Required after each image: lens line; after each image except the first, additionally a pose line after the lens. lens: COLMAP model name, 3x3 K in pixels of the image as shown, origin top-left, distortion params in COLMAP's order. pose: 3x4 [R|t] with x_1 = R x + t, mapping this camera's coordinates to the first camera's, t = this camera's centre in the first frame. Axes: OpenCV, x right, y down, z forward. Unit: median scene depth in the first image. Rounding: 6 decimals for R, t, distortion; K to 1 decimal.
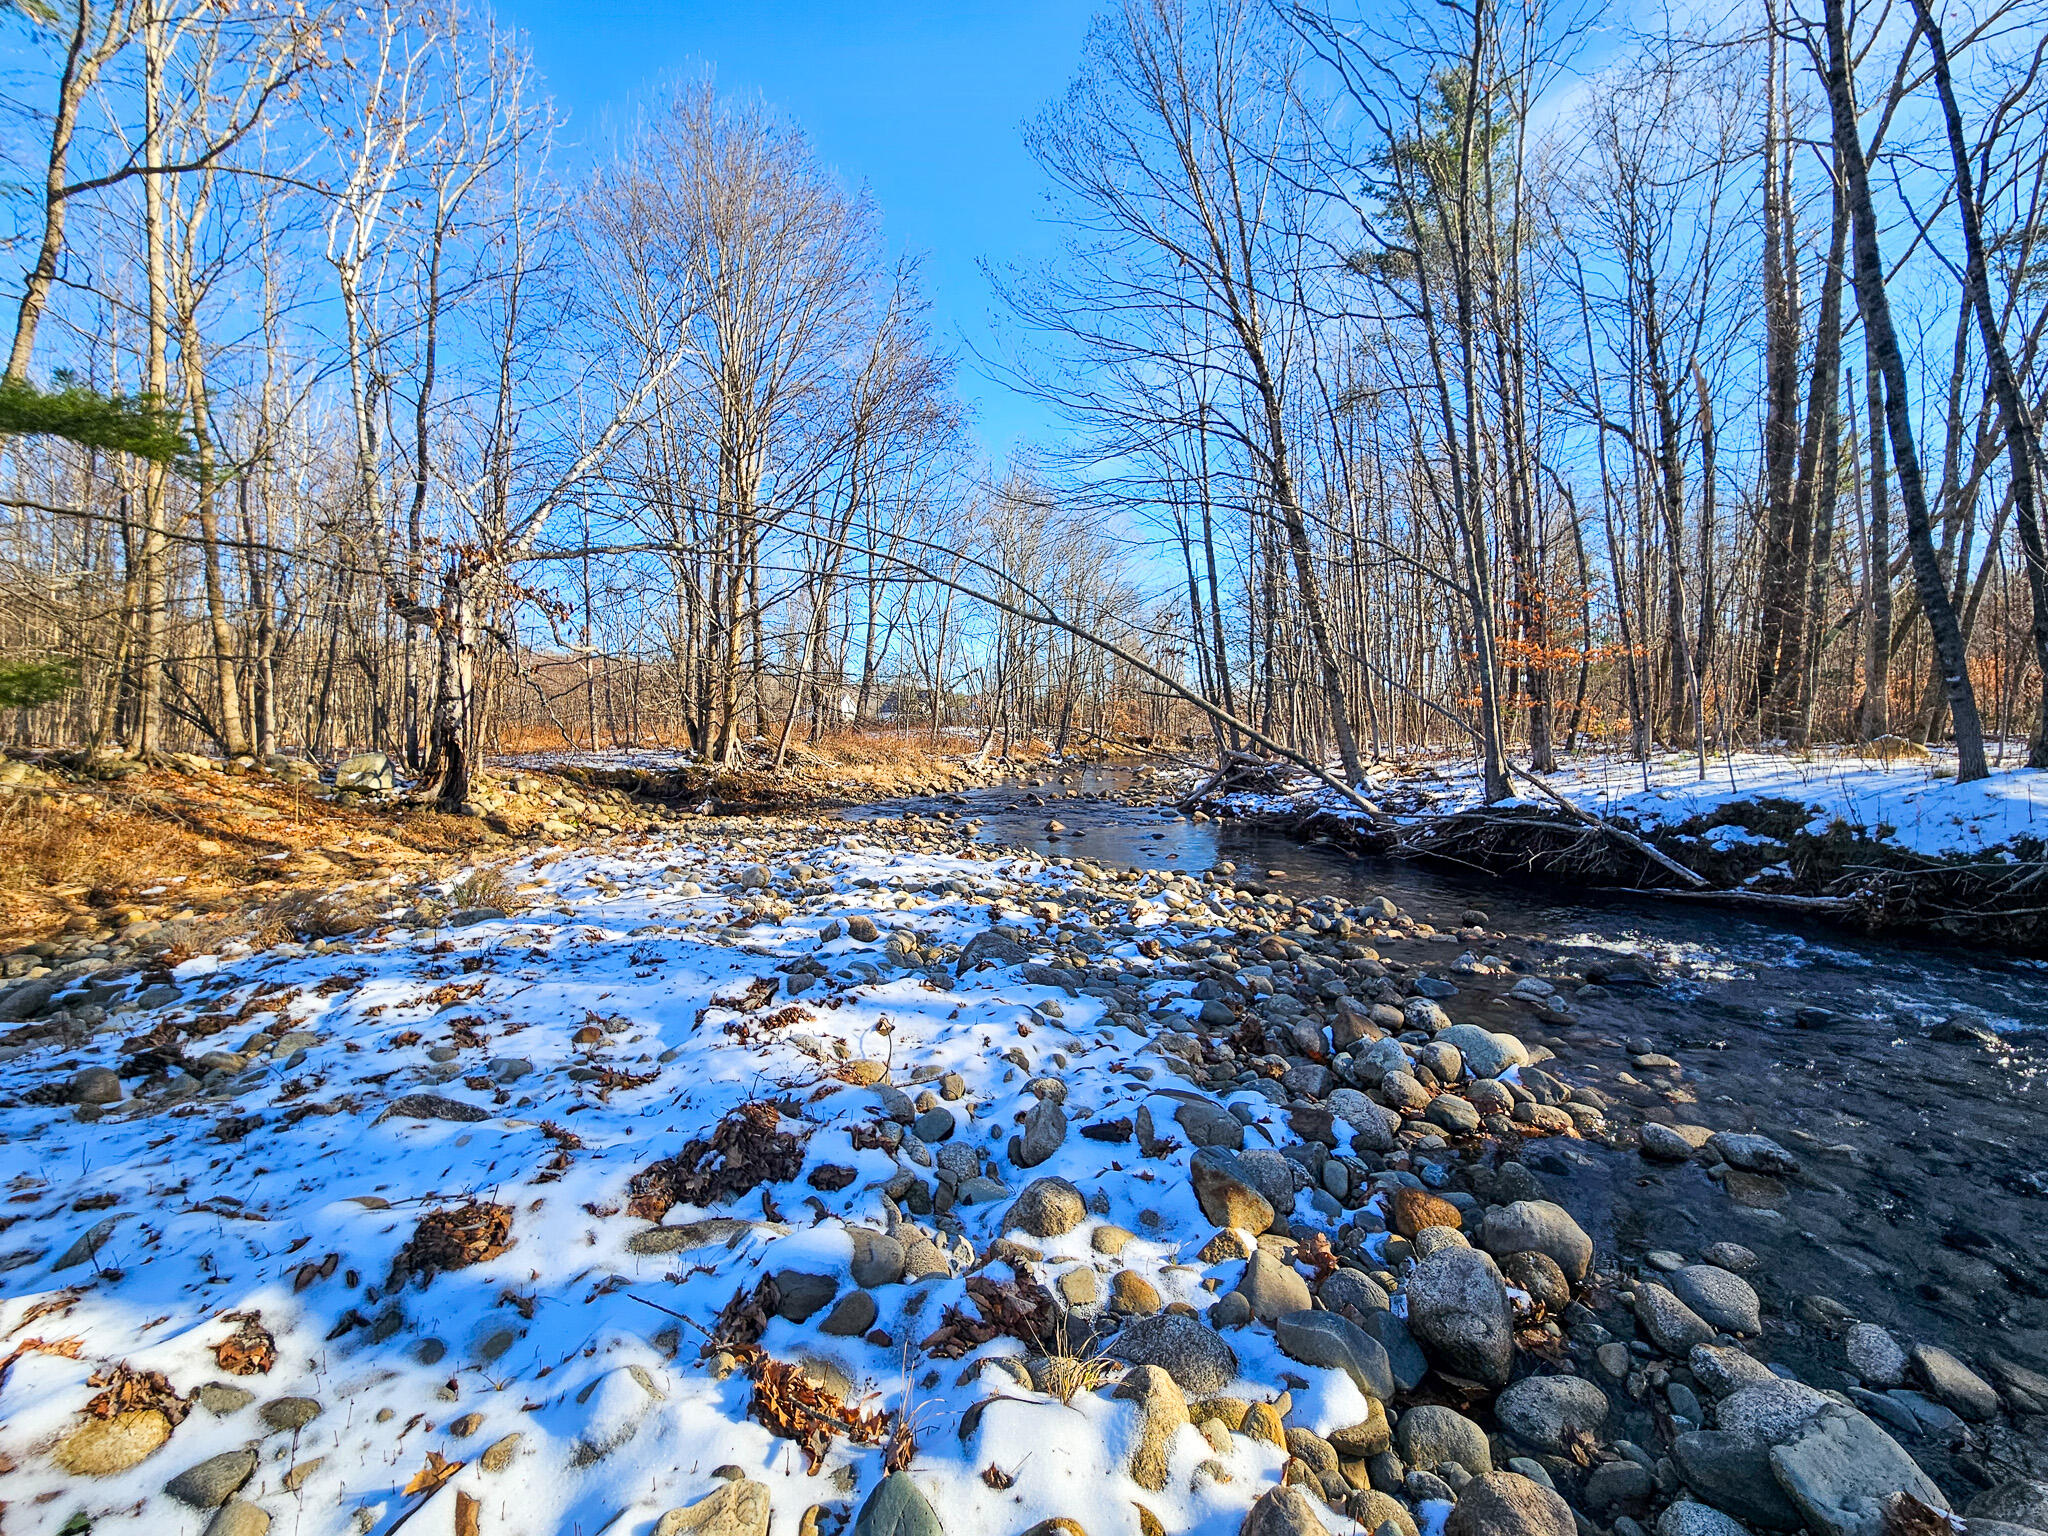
lens RADIAL K [[846.4, 0, 1042.3], [0, 846.4, 751.9], [0, 0, 1]] dist [-0.000949, 0.000696]
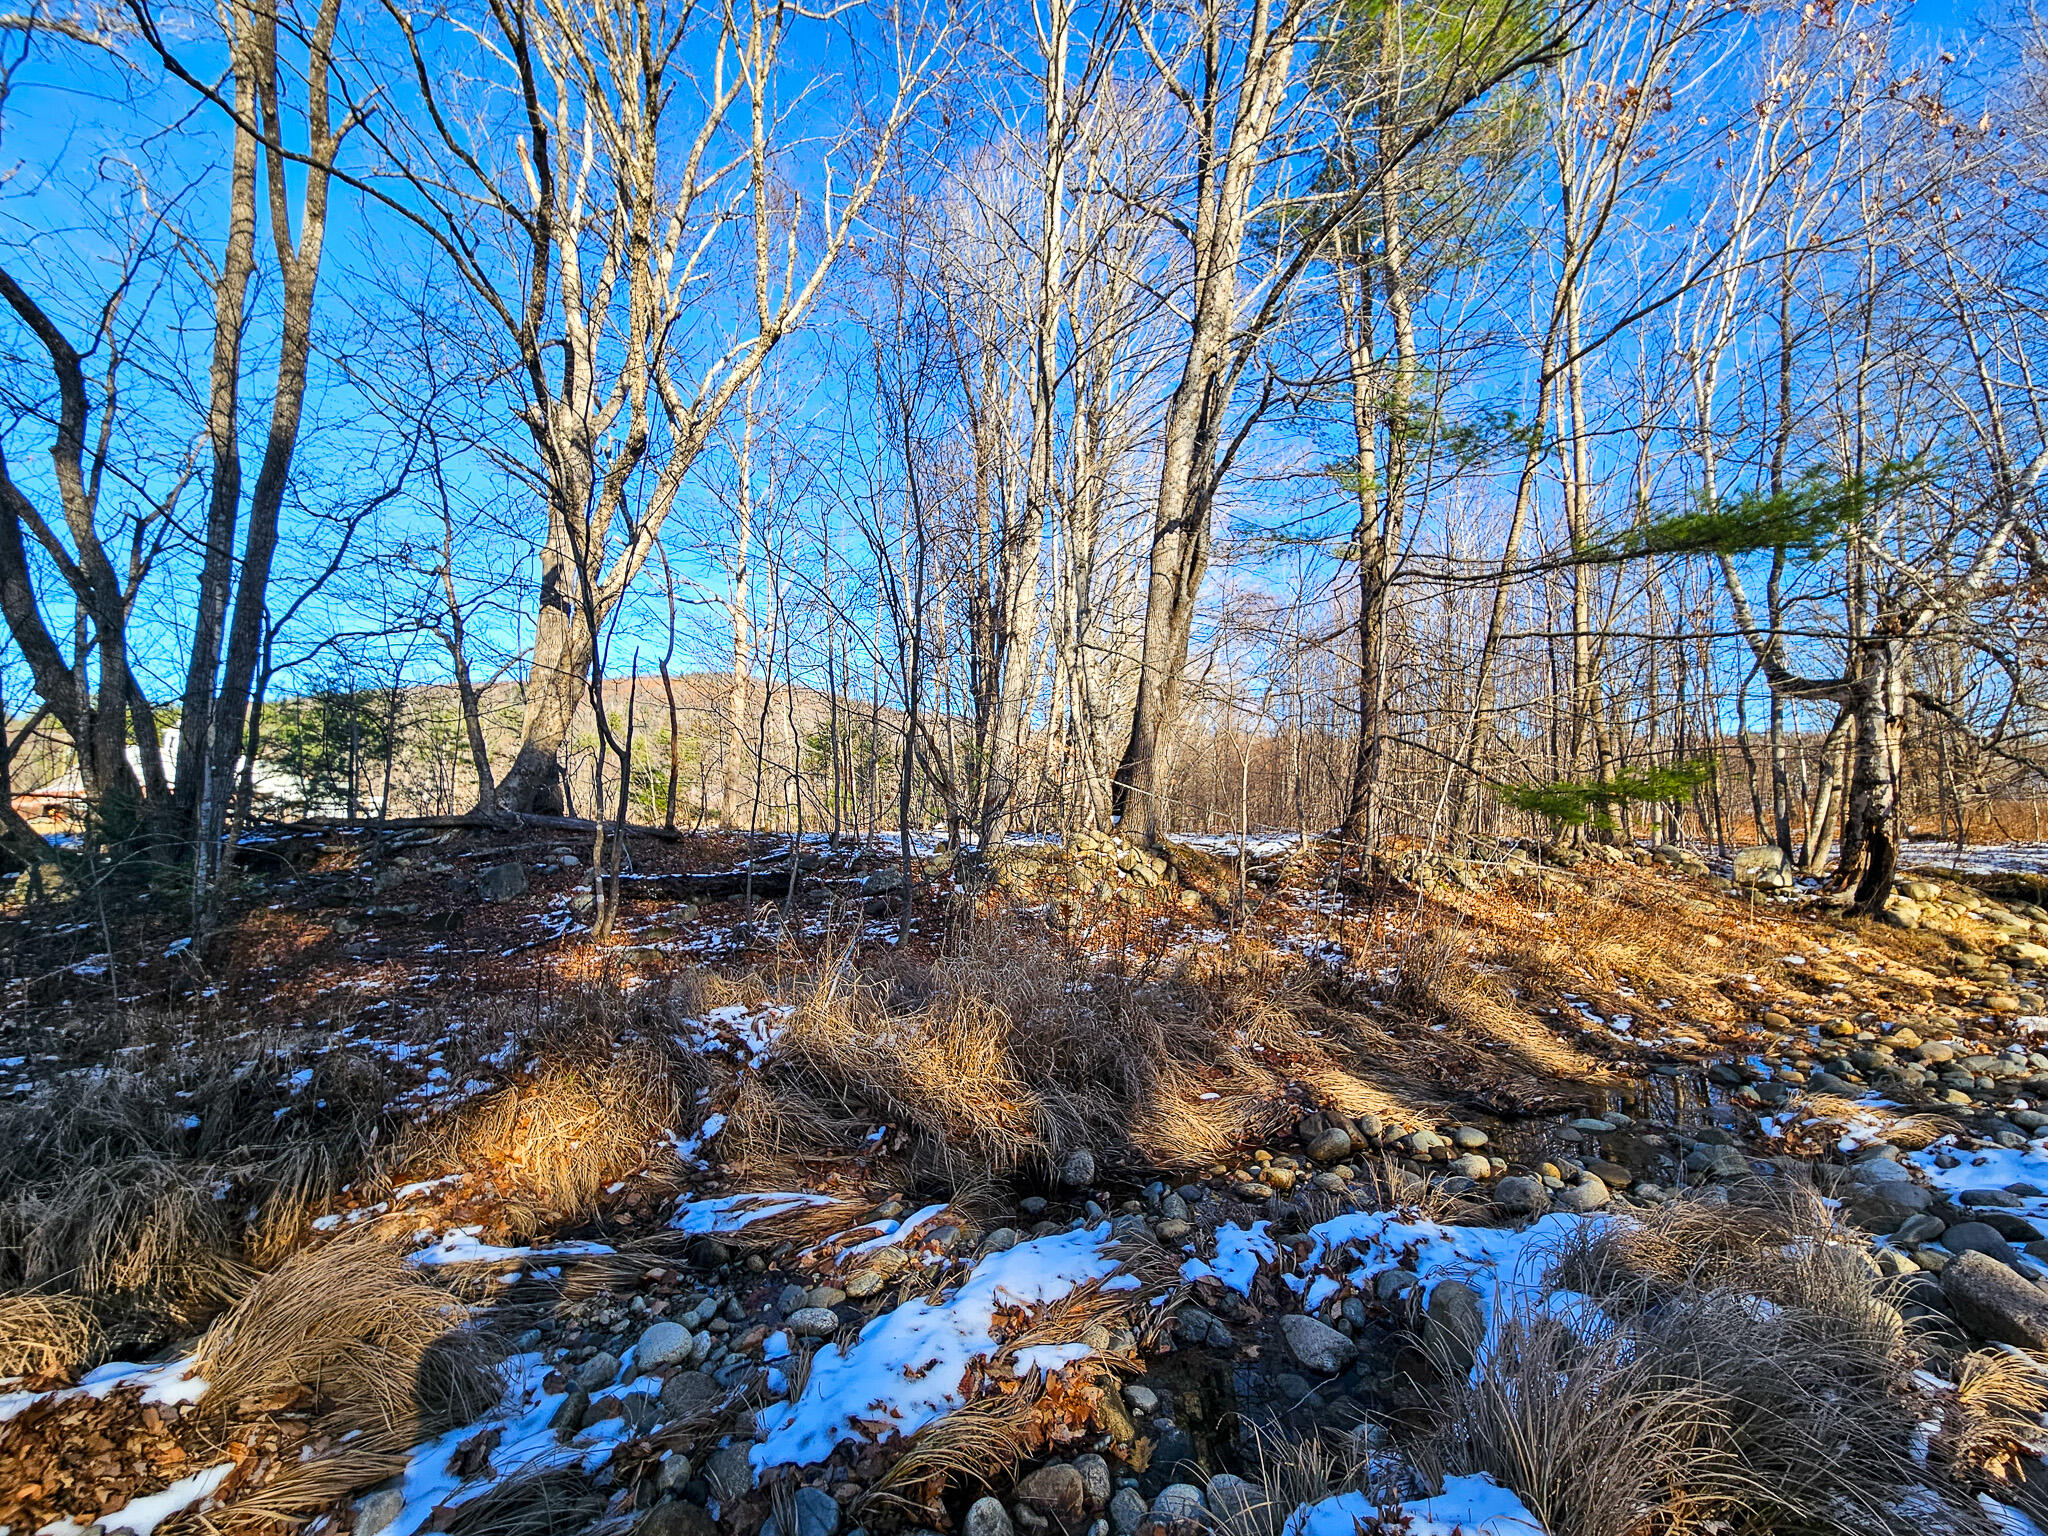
lens RADIAL K [[846.4, 0, 1022.8], [0, 846.4, 755.0], [0, 0, 1]] dist [-0.000949, 0.000696]
pose [[0.444216, -0.072703, -0.892965, -0.200461], [-0.016853, 0.995847, -0.089464, -0.000763], [0.895761, 0.054791, 0.441146, -0.074541]]
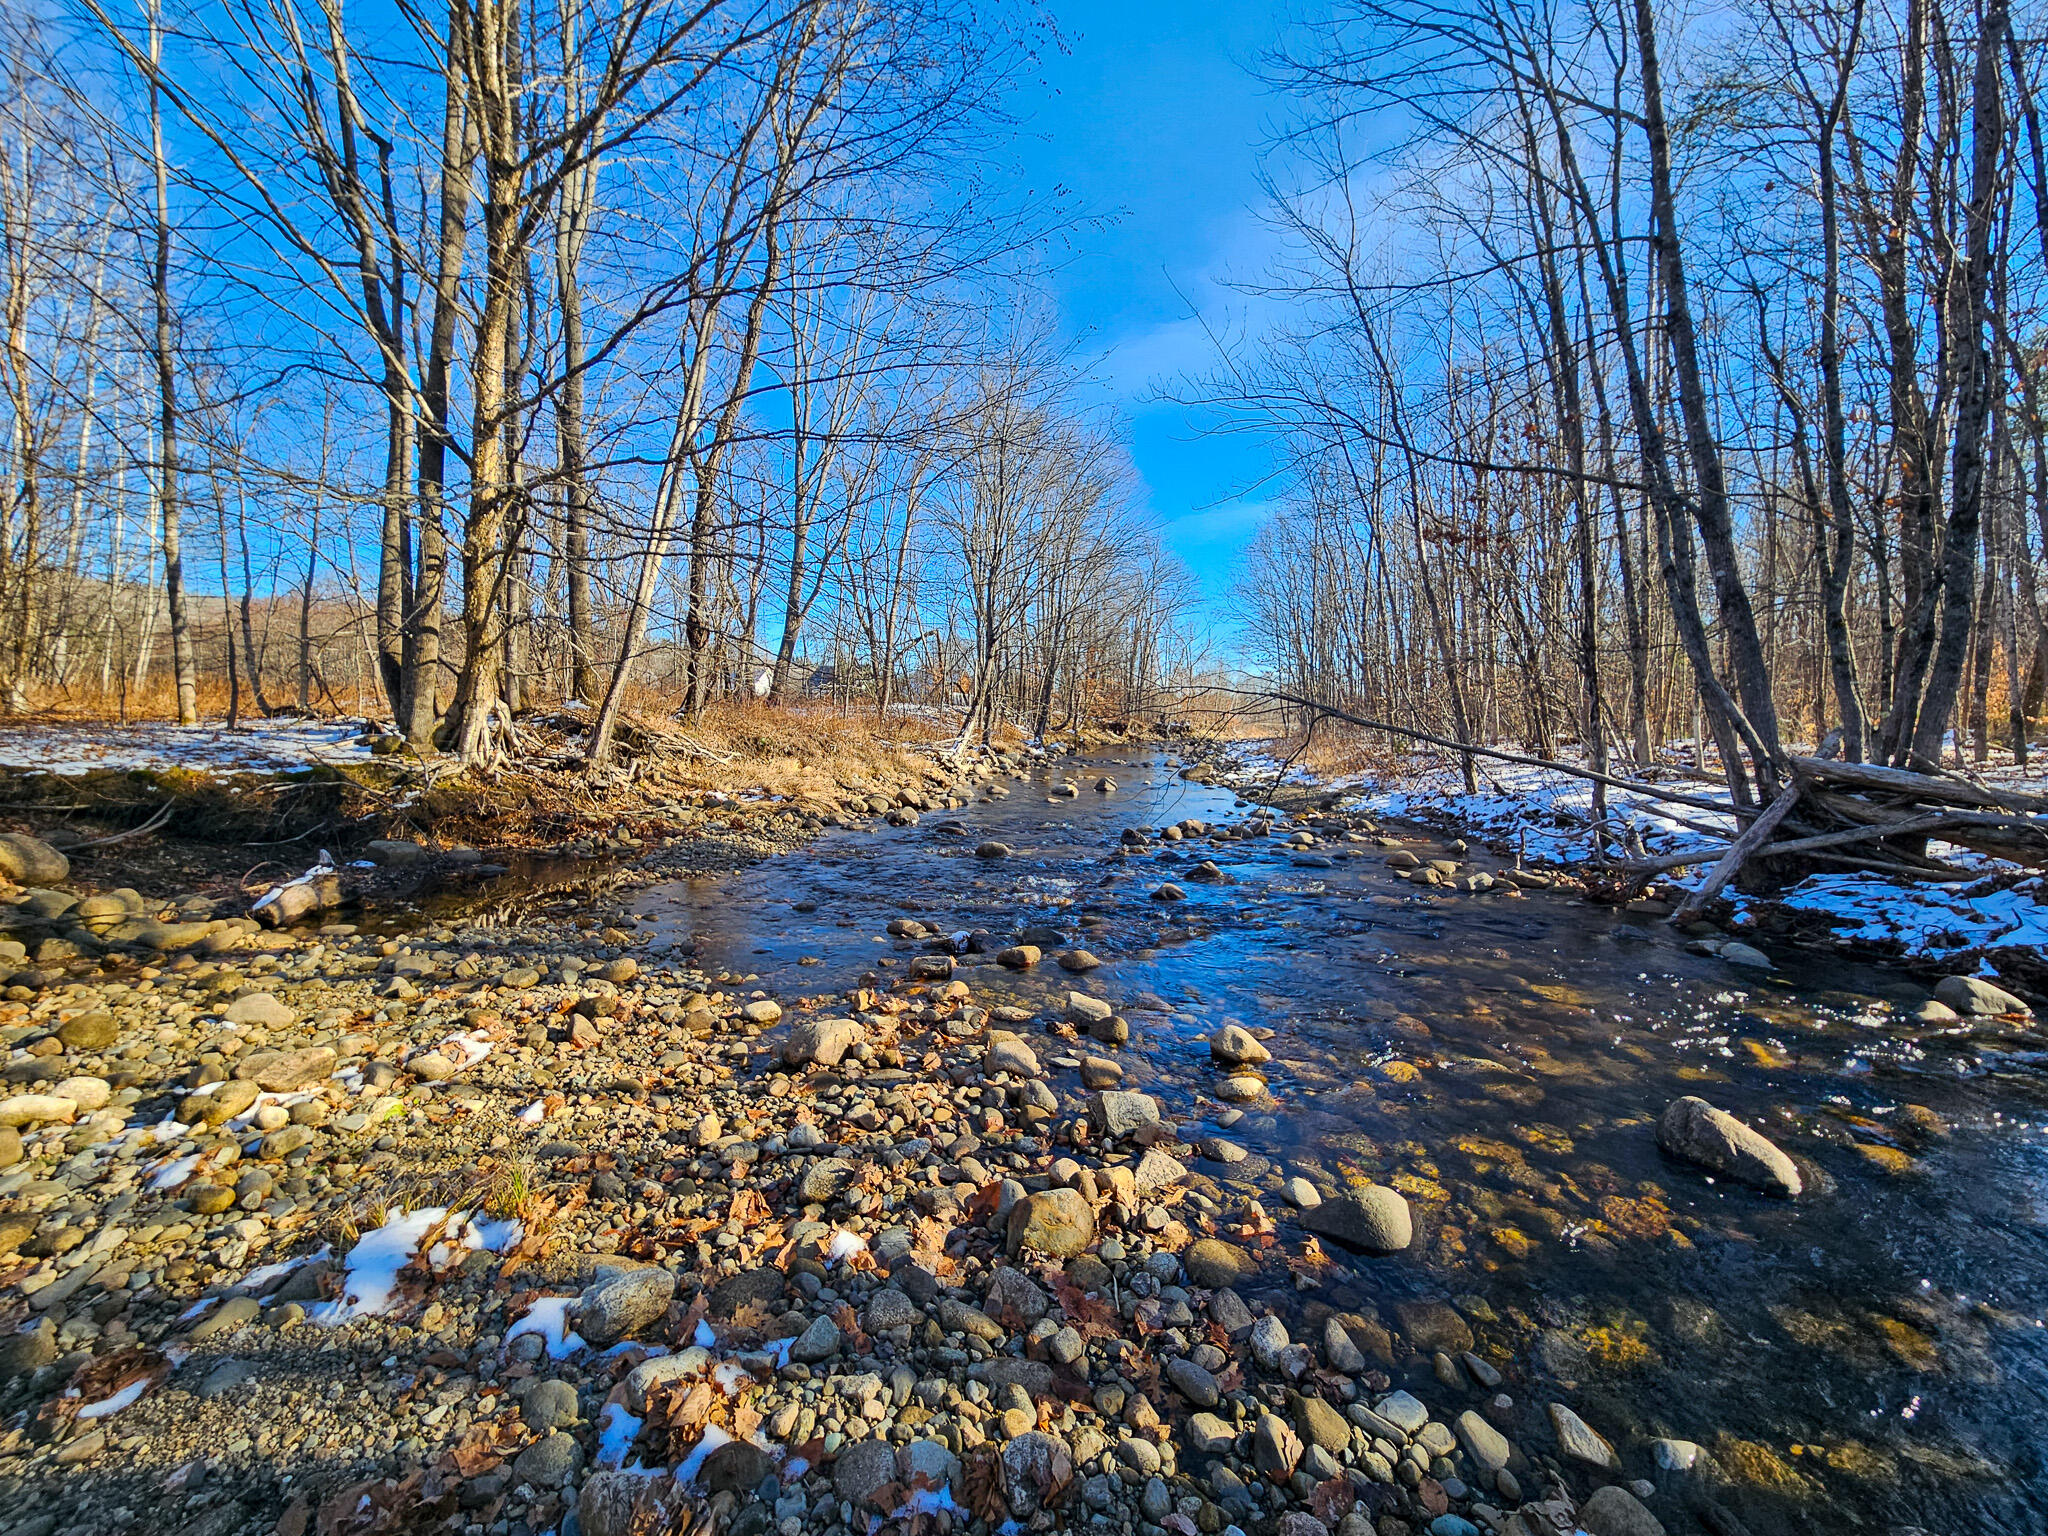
lens RADIAL K [[846.4, 0, 1026.2], [0, 846.4, 760.9], [0, 0, 1]] dist [-0.000949, 0.000696]
pose [[0.997636, 0.019657, 0.065842, -0.113575], [-0.021492, 0.999397, 0.027285, -0.002050], [-0.065266, -0.028636, 0.997457, 0.565706]]
